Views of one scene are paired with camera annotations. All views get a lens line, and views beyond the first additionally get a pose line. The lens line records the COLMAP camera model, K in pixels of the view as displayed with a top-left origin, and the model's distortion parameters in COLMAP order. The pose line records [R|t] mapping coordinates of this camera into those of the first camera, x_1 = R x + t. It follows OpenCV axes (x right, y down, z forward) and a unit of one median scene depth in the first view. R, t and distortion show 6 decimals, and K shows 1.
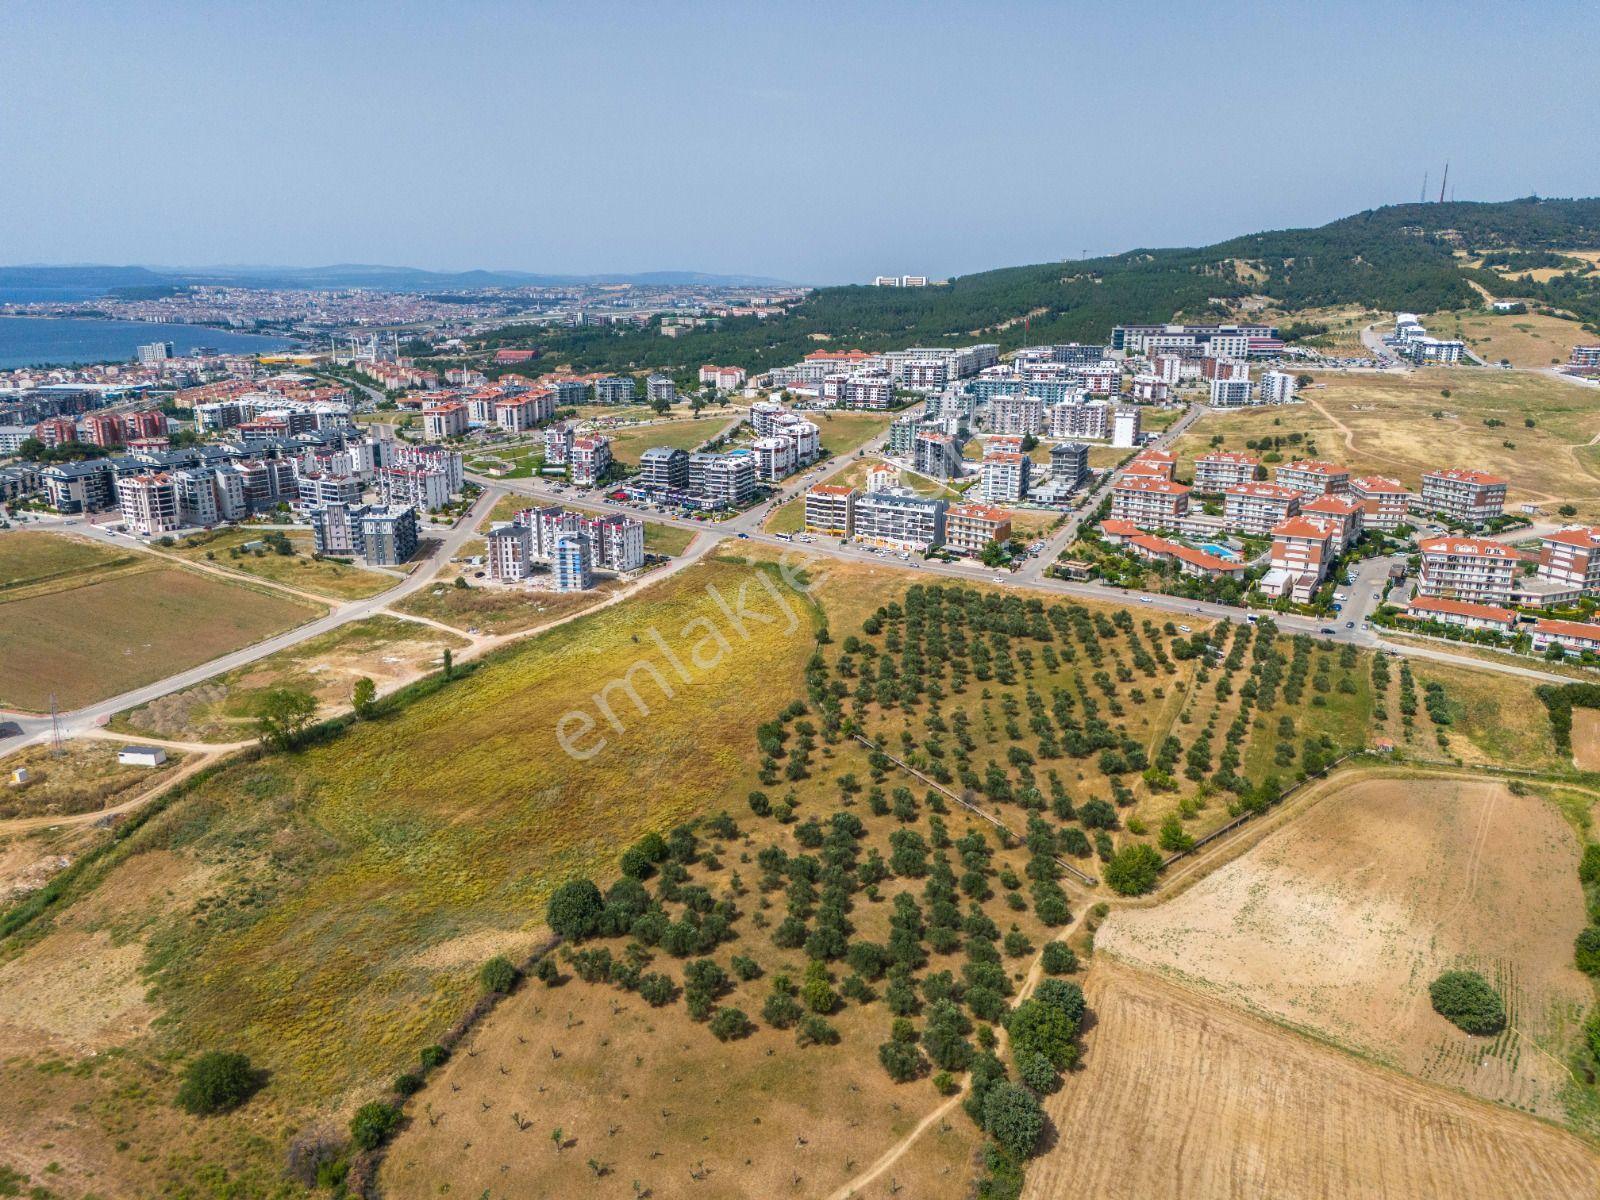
lens RADIAL K [[1178.8, 0, 804.5], [0, 1178.8, 613.8], [0, 0, 1]] dist [0.068242, -0.065339]
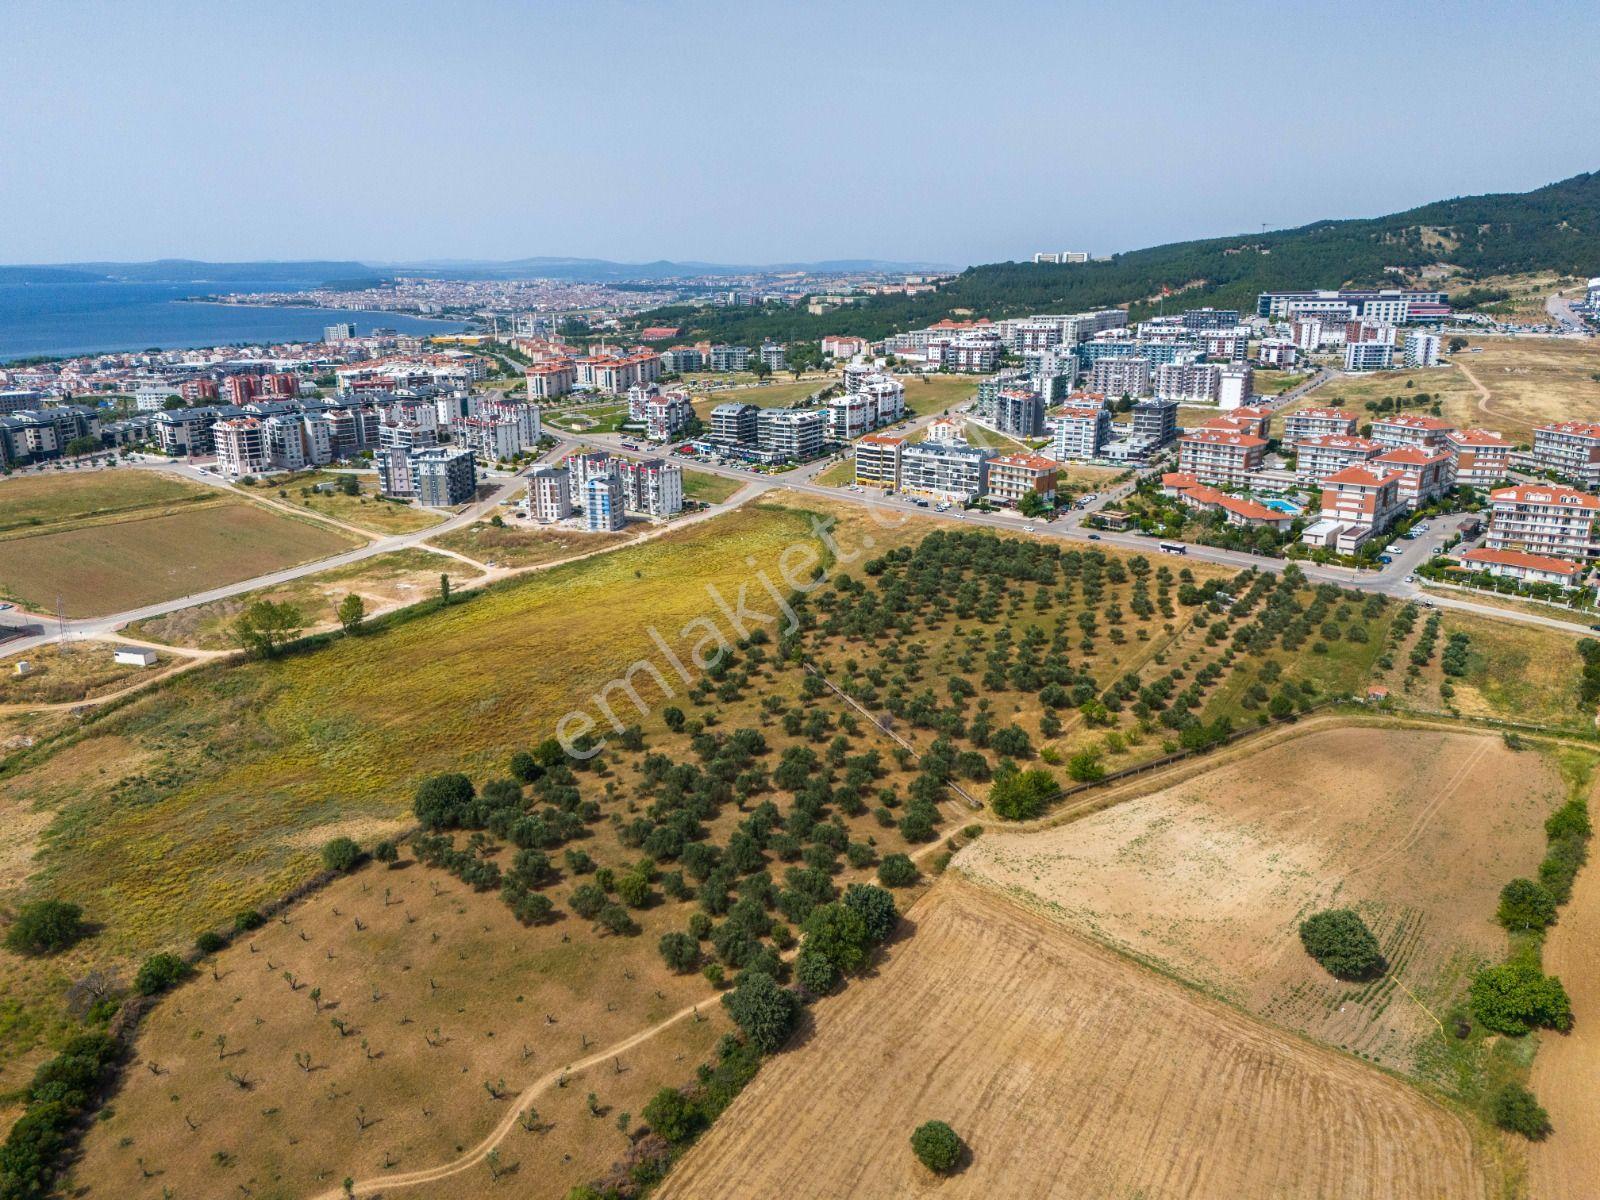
lens RADIAL K [[1178.8, 0, 804.2], [0, 1178.8, 617.3], [0, 0, 1]] dist [0.068242, -0.065339]
pose [[0.989170, 0.031692, -0.143310, 0.114821], [-0.030012, 0.999453, 0.013869, 0.032879], [0.143671, -0.009418, 0.989581, 0.024770]]
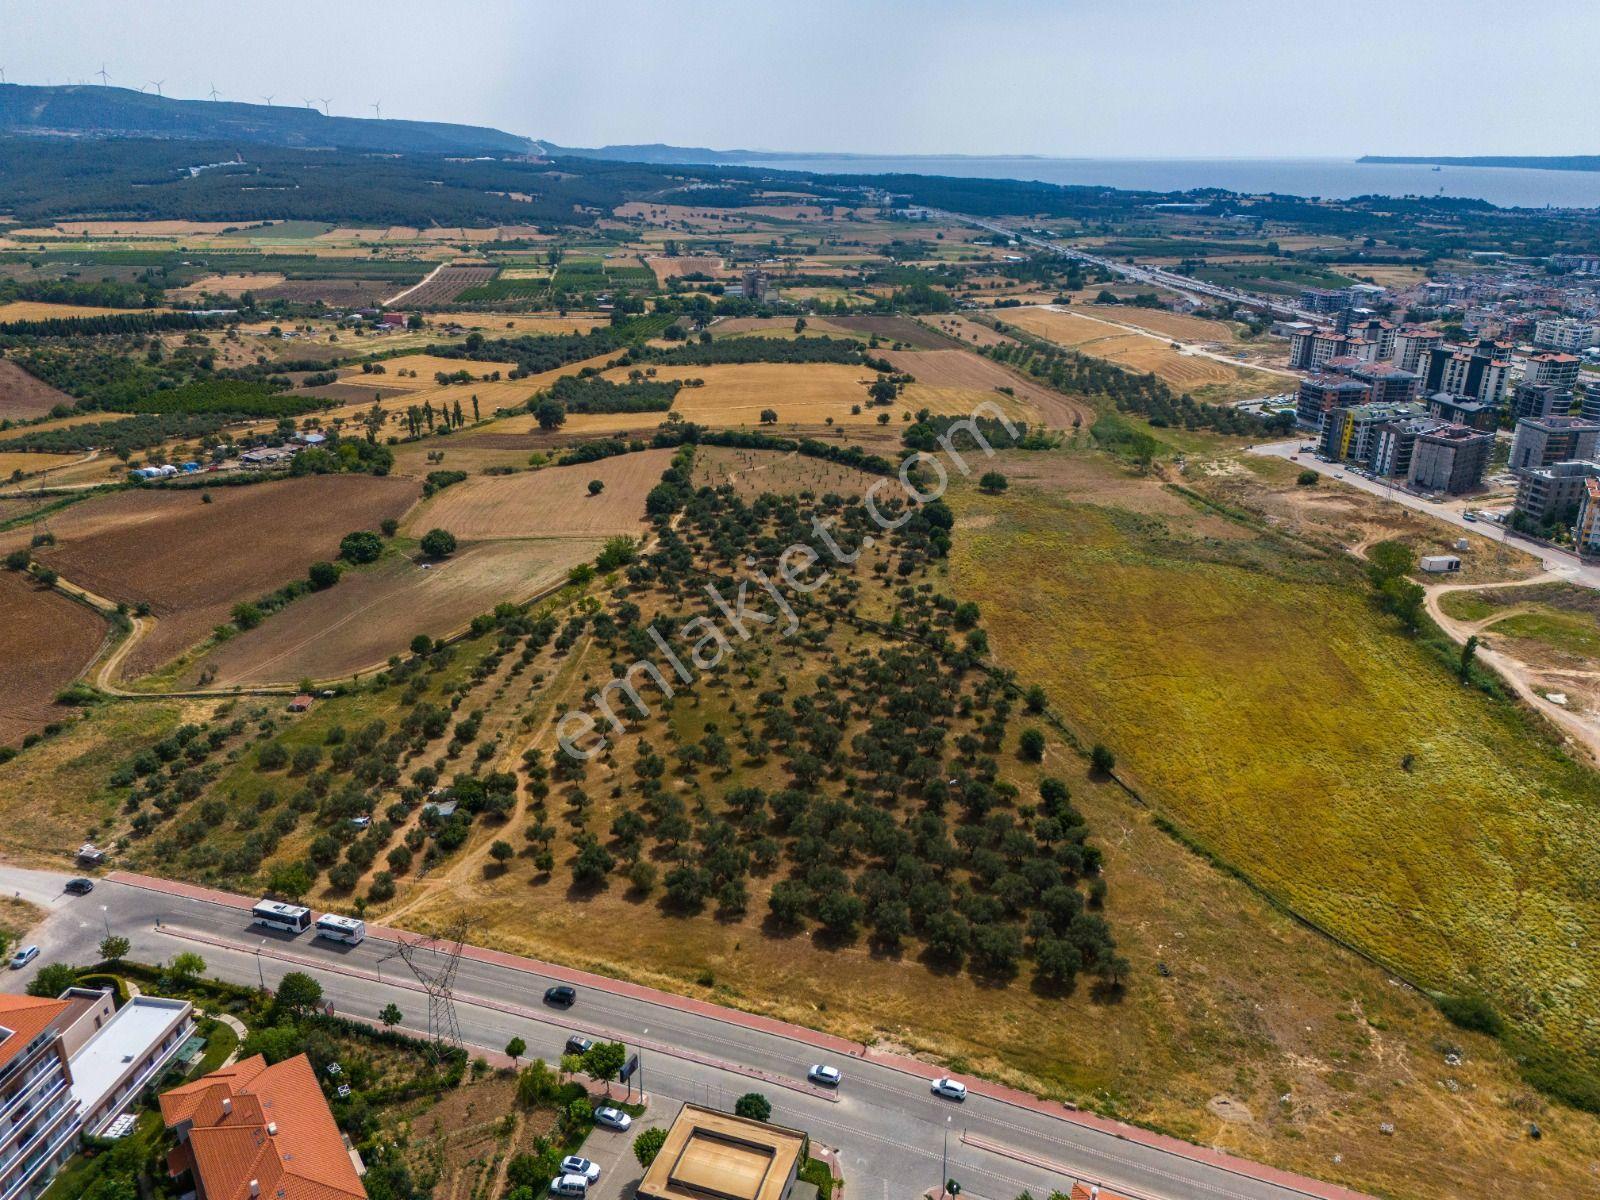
lens RADIAL K [[1178.8, 0, 802.1], [0, 1178.8, 600.7], [0, 0, 1]] dist [0.068242, -0.065339]
pose [[-0.933826, 0.115175, -0.338679, 0.272853], [-0.110403, 0.807747, 0.579100, -0.291685], [0.340265, 0.578169, -0.741579, 1.062293]]
